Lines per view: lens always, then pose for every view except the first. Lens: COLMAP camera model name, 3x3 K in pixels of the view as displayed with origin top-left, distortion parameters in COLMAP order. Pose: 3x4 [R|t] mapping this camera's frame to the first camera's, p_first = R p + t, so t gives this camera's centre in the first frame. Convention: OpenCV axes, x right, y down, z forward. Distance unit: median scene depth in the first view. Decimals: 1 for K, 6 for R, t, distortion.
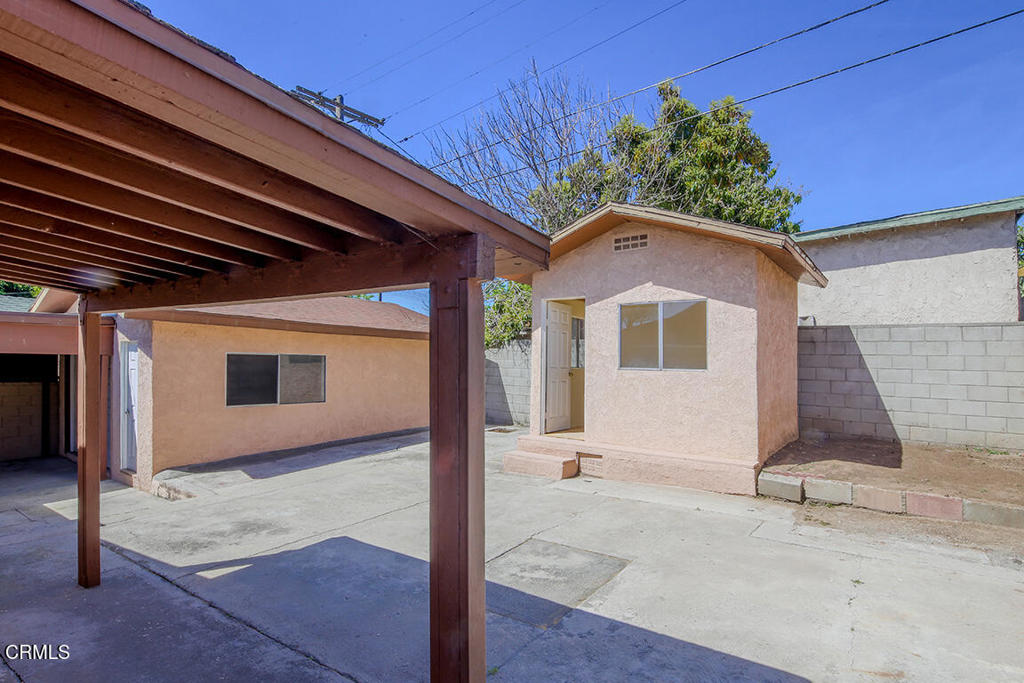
lens RADIAL K [[541.3, 0, 528.7], [0, 541.3, 367.8], [0, 0, 1]] dist [-0.000797, 0.000151]
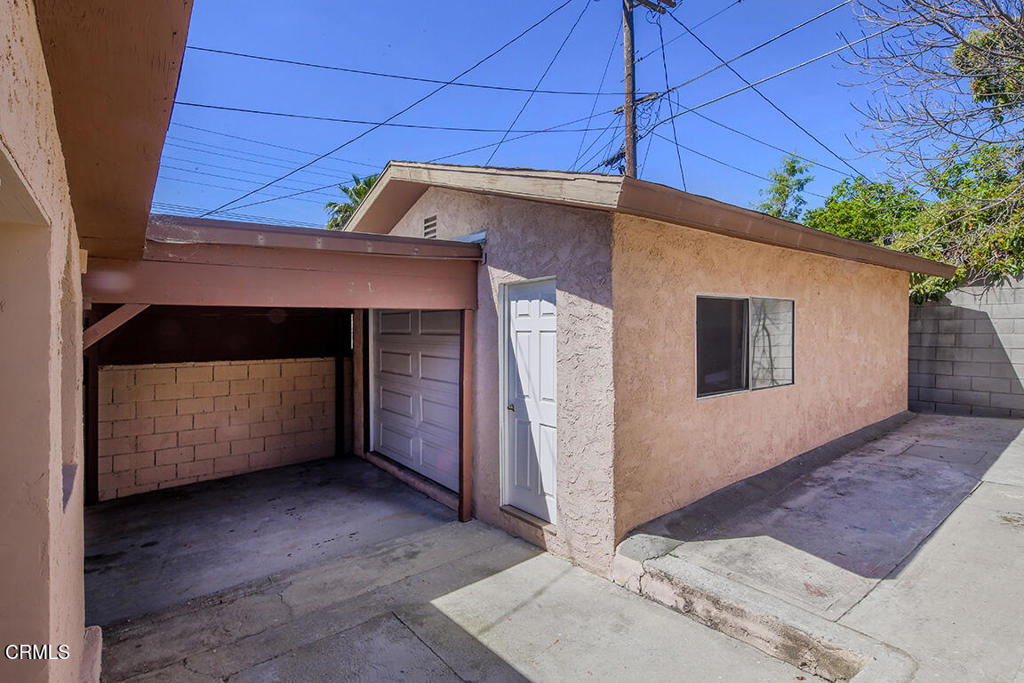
lens RADIAL K [[507.2, 0, 508.5], [0, 507.2, 333.1], [0, 0, 1]] dist [0.005500, -0.004208]
pose [[0.964406, -0.030193, -0.262697, -0.741873], [0.028734, 0.999543, -0.009394, 0.010490], [0.262860, 0.001511, 0.964833, 0.595656]]
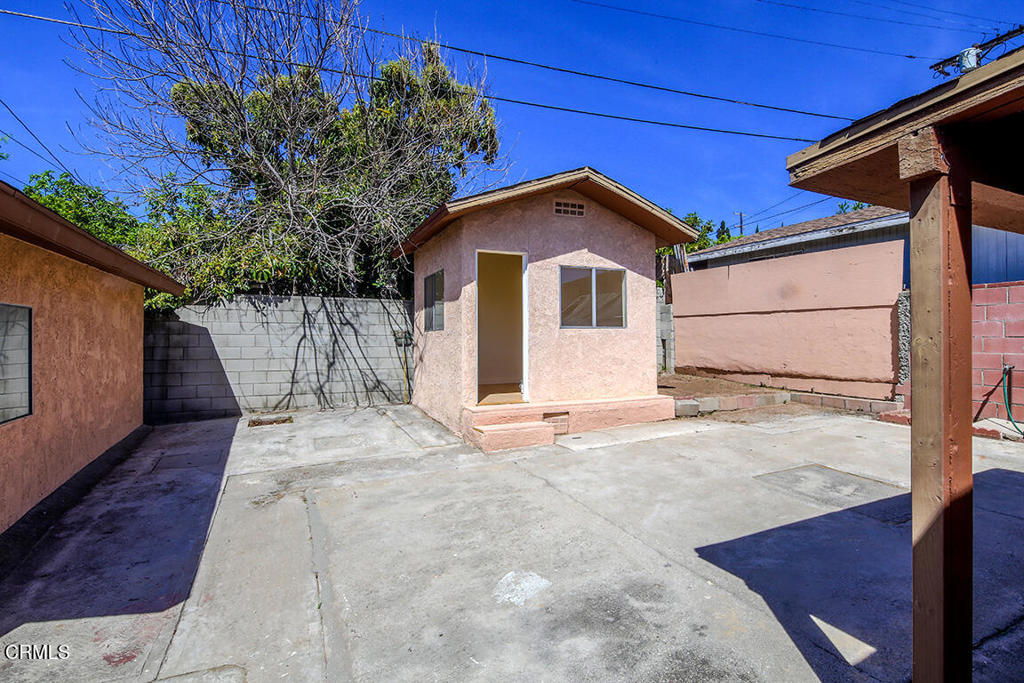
lens RADIAL K [[507.2, 0, 514.6], [0, 507.2, 339.7], [0, 0, 1]] dist [0.005500, -0.004208]
pose [[0.471856, -0.027115, 0.881259, -0.793157], [0.021851, 0.999580, 0.019055, 0.004657], [-0.881405, 0.010265, 0.472250, 0.663535]]
